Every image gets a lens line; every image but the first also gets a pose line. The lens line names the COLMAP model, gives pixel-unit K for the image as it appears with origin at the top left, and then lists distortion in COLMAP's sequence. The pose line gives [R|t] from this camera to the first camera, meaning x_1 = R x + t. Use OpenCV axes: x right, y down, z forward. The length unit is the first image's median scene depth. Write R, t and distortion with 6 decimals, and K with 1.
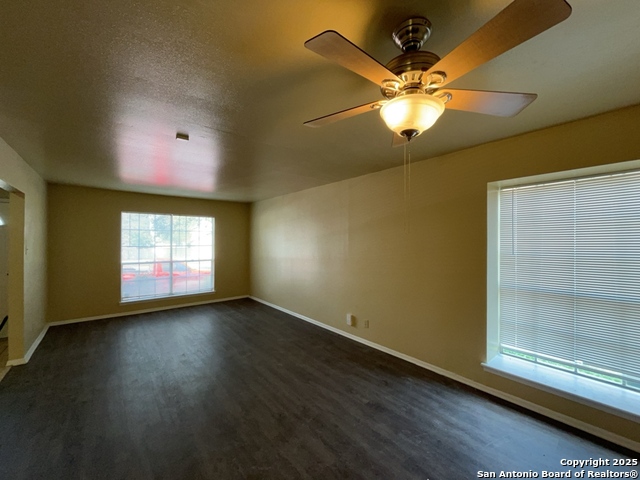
lens RADIAL K [[258.1, 0, 321.7], [0, 258.1, 240.9], [0, 0, 1]] dist [-0.001516, -0.000153]
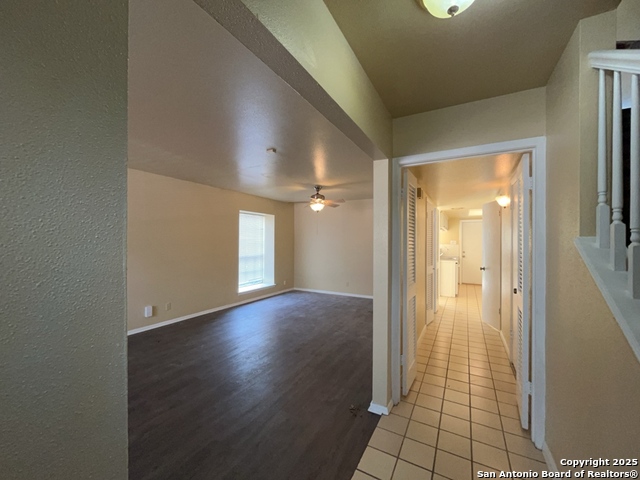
lens RADIAL K [[258.1, 0, 321.7], [0, 258.1, 240.9], [0, 0, 1]] dist [-0.001516, -0.000153]
pose [[-0.360433, -0.002186, 0.932782, -1.553646], [-0.007952, 0.999968, -0.000729, 0.029861], [-0.932751, -0.007680, -0.360439, 1.049960]]
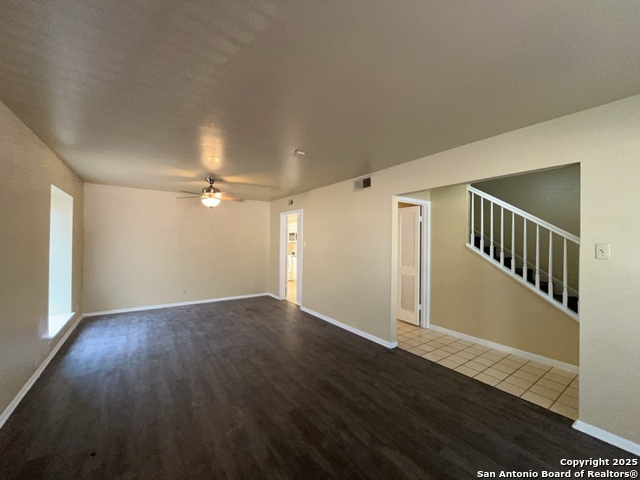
lens RADIAL K [[258.1, 0, 321.7], [0, 258.1, 240.9], [0, 0, 1]] dist [-0.001516, -0.000153]
pose [[-0.996409, -0.011839, 0.083841, -0.647149], [-0.012336, 0.999909, -0.005403, 0.025149], [-0.083769, -0.006418, -0.996465, 1.914746]]
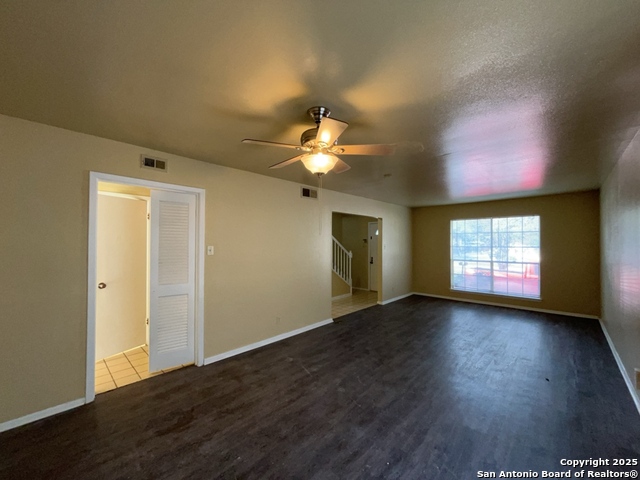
lens RADIAL K [[258.1, 0, 321.7], [0, 258.1, 240.9], [0, 0, 1]] dist [-0.001516, -0.000153]
pose [[0.119224, -0.010934, -0.992807, 0.843009], [0.001257, 0.999940, -0.010861, 0.011163], [0.992867, 0.000047, 0.119231, 0.349325]]
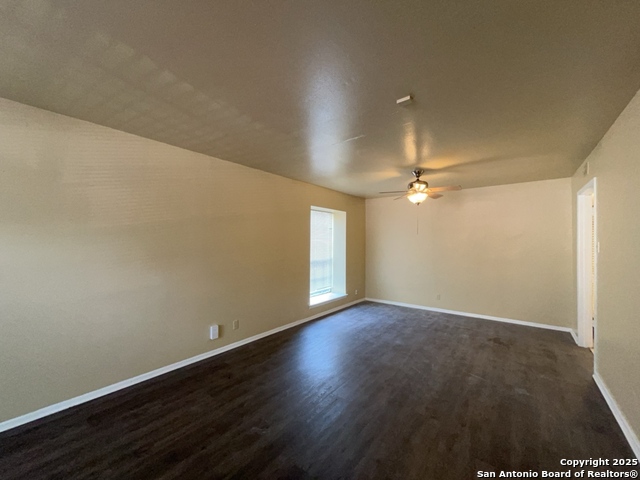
lens RADIAL K [[258.1, 0, 321.7], [0, 258.1, 240.9], [0, 0, 1]] dist [-0.001516, -0.000153]
pose [[-0.214146, 0.001650, 0.976800, -1.077659], [-0.007651, 0.999965, -0.003366, 0.026765], [-0.976772, -0.008194, -0.214126, 1.214698]]
